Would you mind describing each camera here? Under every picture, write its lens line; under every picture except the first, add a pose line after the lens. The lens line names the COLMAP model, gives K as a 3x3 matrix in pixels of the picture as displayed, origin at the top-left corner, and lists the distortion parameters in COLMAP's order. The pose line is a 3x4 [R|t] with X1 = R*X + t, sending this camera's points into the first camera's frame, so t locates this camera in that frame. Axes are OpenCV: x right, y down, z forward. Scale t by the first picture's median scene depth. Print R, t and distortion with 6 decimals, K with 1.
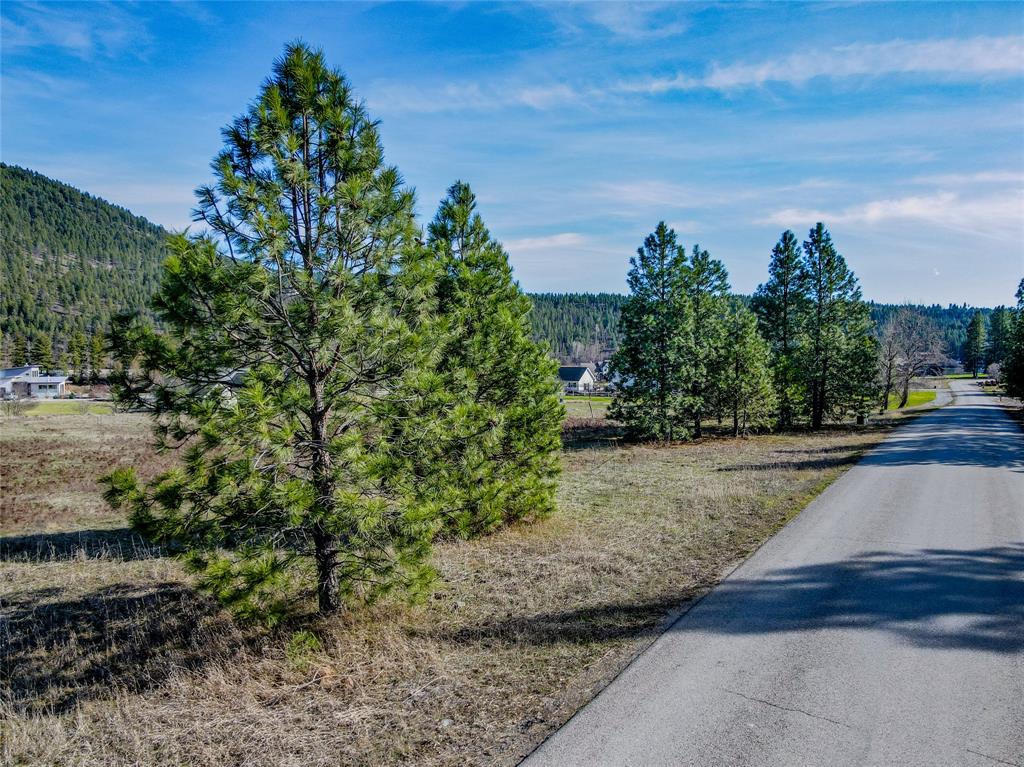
lens RADIAL K [[752.4, 0, 508.0], [0, 752.4, 387.5], [0, 0, 1]] dist [0.015291, 0.008391]
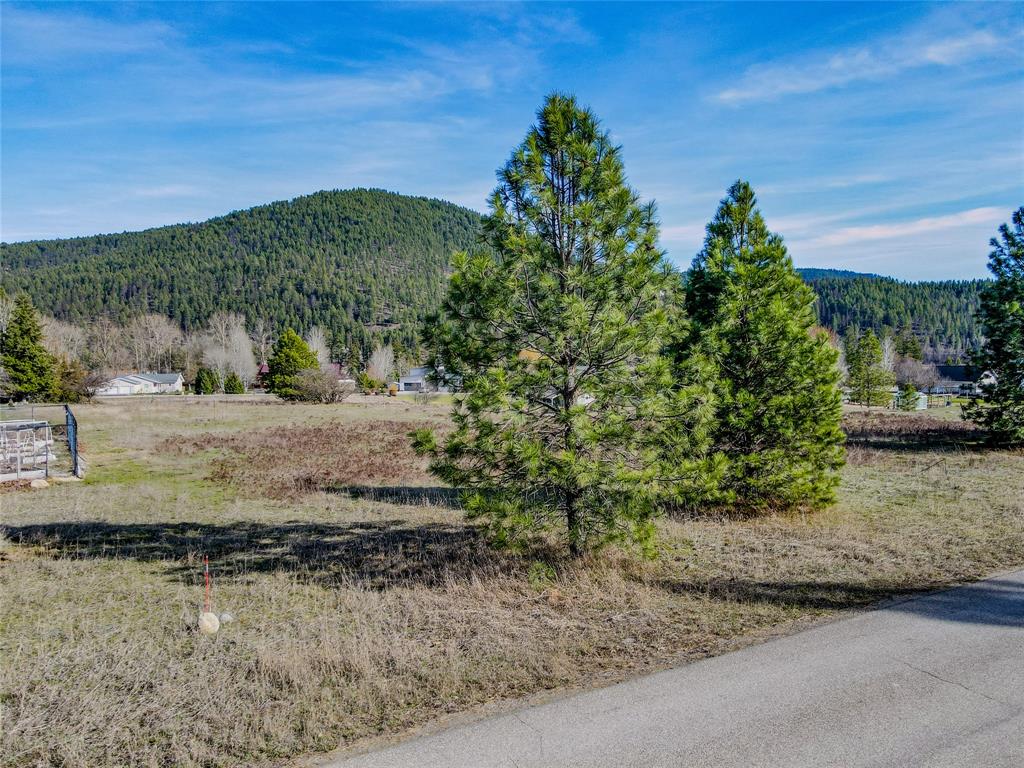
lens RADIAL K [[752.4, 0, 508.0], [0, 752.4, 388.0], [0, 0, 1]] dist [0.015291, 0.008391]
pose [[0.888681, 0.013611, -0.458324, 0.135843], [-0.013082, 0.999905, 0.004330, 0.014589], [0.458339, 0.002148, 0.888775, -0.080947]]
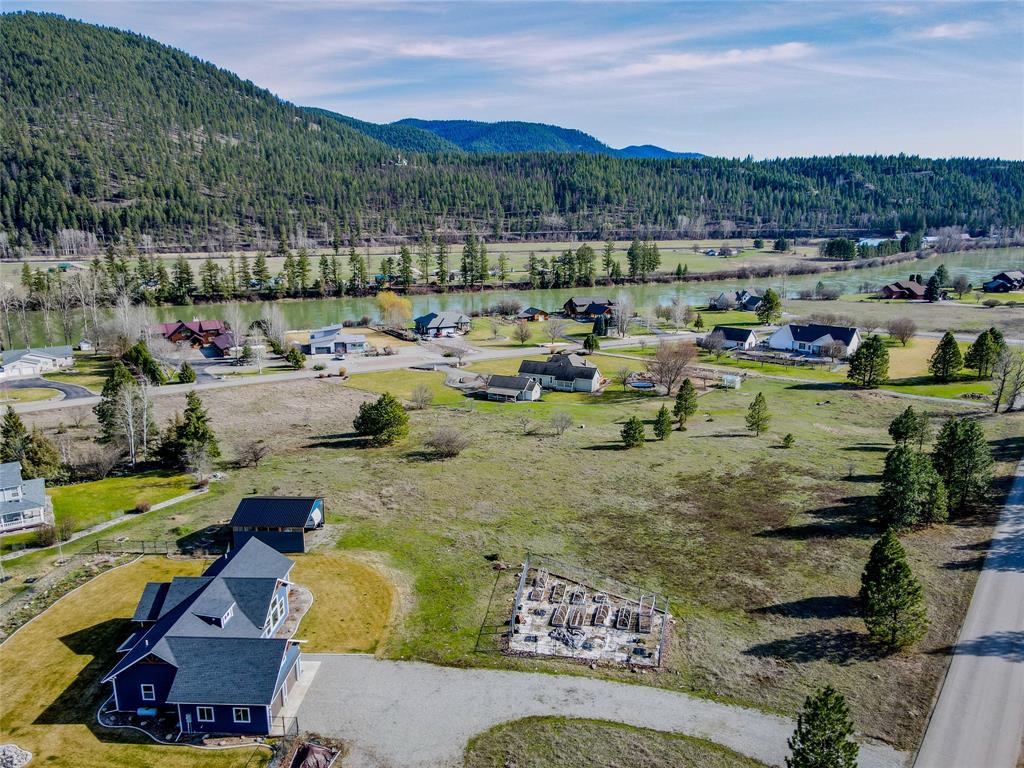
lens RADIAL K [[752.4, 0, 508.0], [0, 752.4, 388.0], [0, 0, 1]] dist [0.015291, 0.008391]
pose [[0.995088, 0.019258, -0.097102, -1.085555], [0.001193, 0.978491, 0.206285, -1.160490], [0.098986, -0.205388, 0.973662, -1.839140]]
